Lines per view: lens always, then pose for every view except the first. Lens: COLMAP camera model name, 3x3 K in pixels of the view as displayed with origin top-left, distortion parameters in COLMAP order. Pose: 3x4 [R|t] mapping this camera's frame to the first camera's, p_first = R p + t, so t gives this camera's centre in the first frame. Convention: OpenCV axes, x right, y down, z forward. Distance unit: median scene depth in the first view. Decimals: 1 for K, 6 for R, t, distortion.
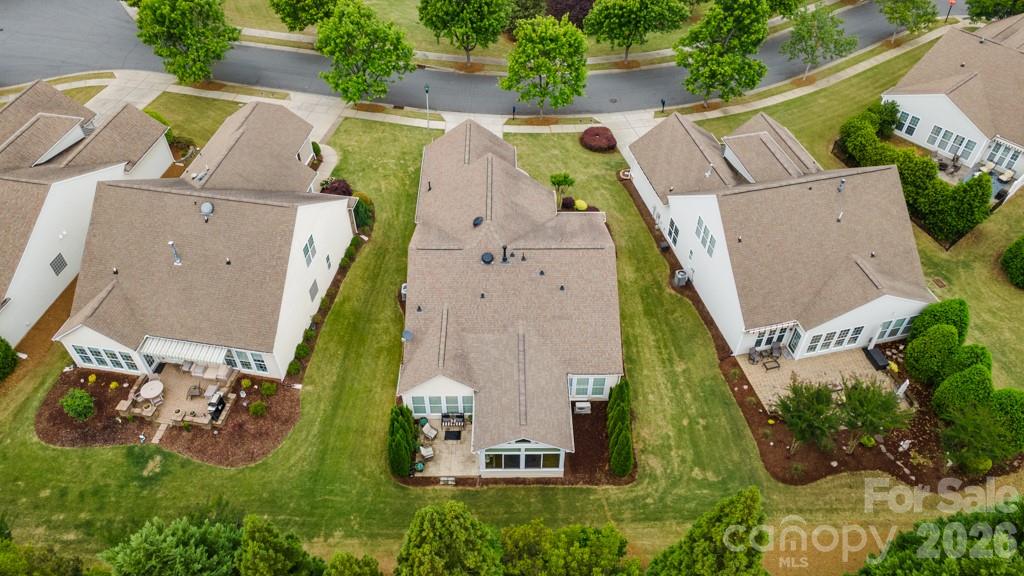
lens RADIAL K [[739.5, 0, 512.0], [0, 739.5, 288.0], [0, 0, 1]] dist [0.032346, 0.003292]
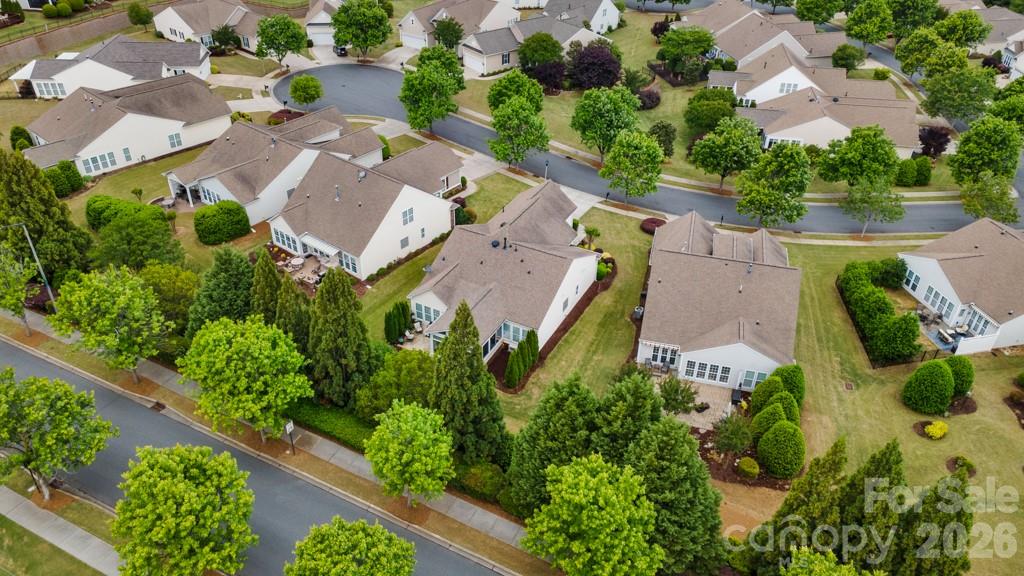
lens RADIAL K [[739.5, 0, 512.0], [0, 739.5, 288.0], [0, 0, 1]] dist [0.032346, 0.003292]
pose [[0.882926, 0.277607, -0.378649, 0.459027], [-0.347030, 0.929071, -0.128048, 0.175121], [0.316245, 0.244460, 0.916640, -0.301163]]
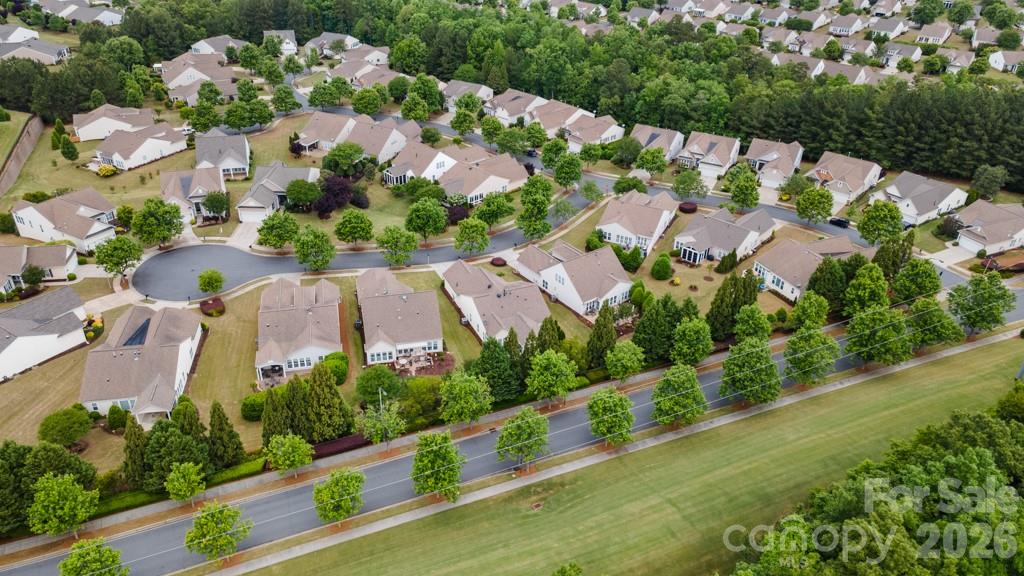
lens RADIAL K [[739.5, 0, 512.0], [0, 739.5, 288.0], [0, 0, 1]] dist [0.032346, 0.003292]
pose [[0.916956, -0.188380, 0.351716, -0.749052], [0.268950, 0.942976, -0.196116, 0.385130], [-0.294716, 0.274424, 0.915333, -1.264144]]
